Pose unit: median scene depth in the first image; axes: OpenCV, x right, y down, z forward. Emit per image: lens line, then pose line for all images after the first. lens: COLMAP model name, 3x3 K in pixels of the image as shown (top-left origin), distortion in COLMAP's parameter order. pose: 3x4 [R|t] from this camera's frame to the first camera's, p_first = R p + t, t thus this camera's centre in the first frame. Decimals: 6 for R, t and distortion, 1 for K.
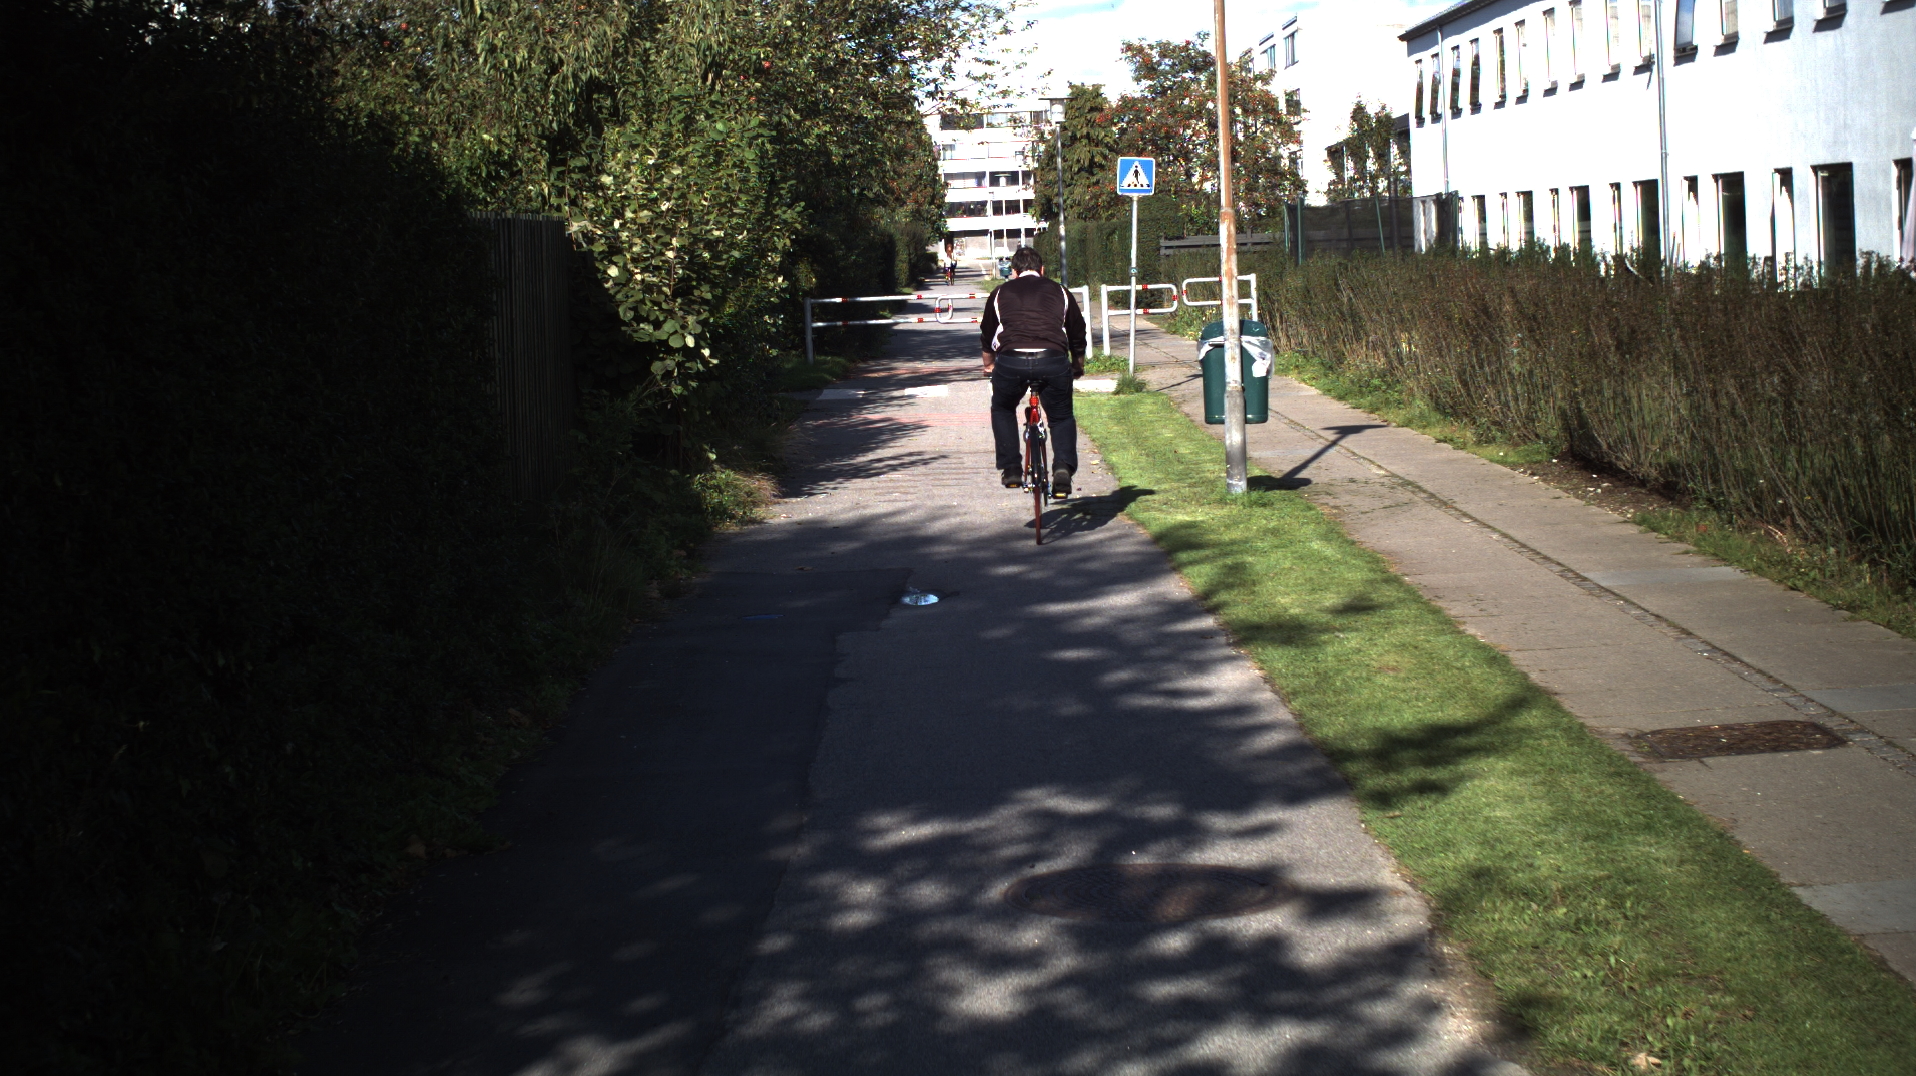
lens RADIAL K [[4285.0, 0, 958.0], [0, 4285.0, 538.0], [0, 0, 1]] dist [-0.136325, -0.041714]
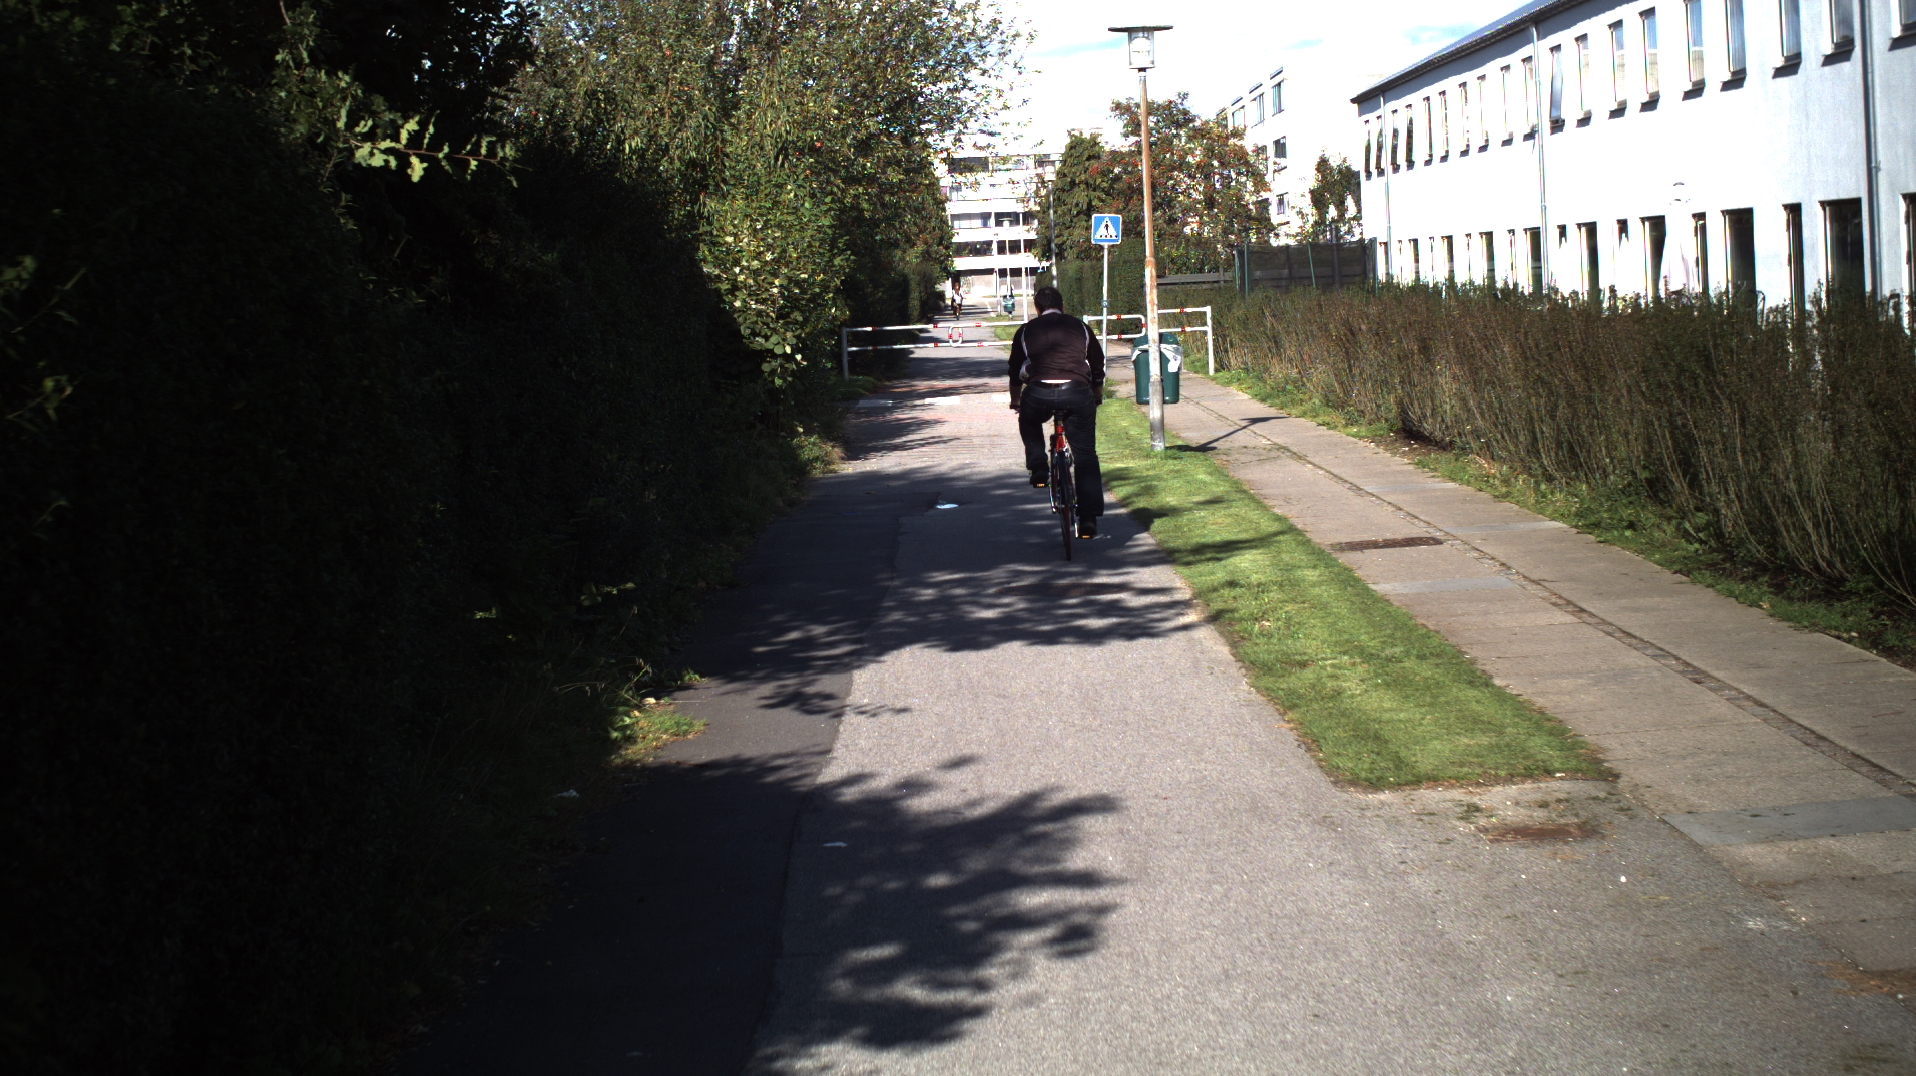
lens RADIAL K [[4630.6, 0, 958.0], [0, 4630.6, 538.0], [0, 0, 1]] dist [-0.060308, -0.582226]
pose [[0.999992, -0.003811, -0.001263, -0.001108], [0.003793, 0.999903, -0.013421, 0.021746], [0.001314, 0.013416, 0.999909, -0.318184]]
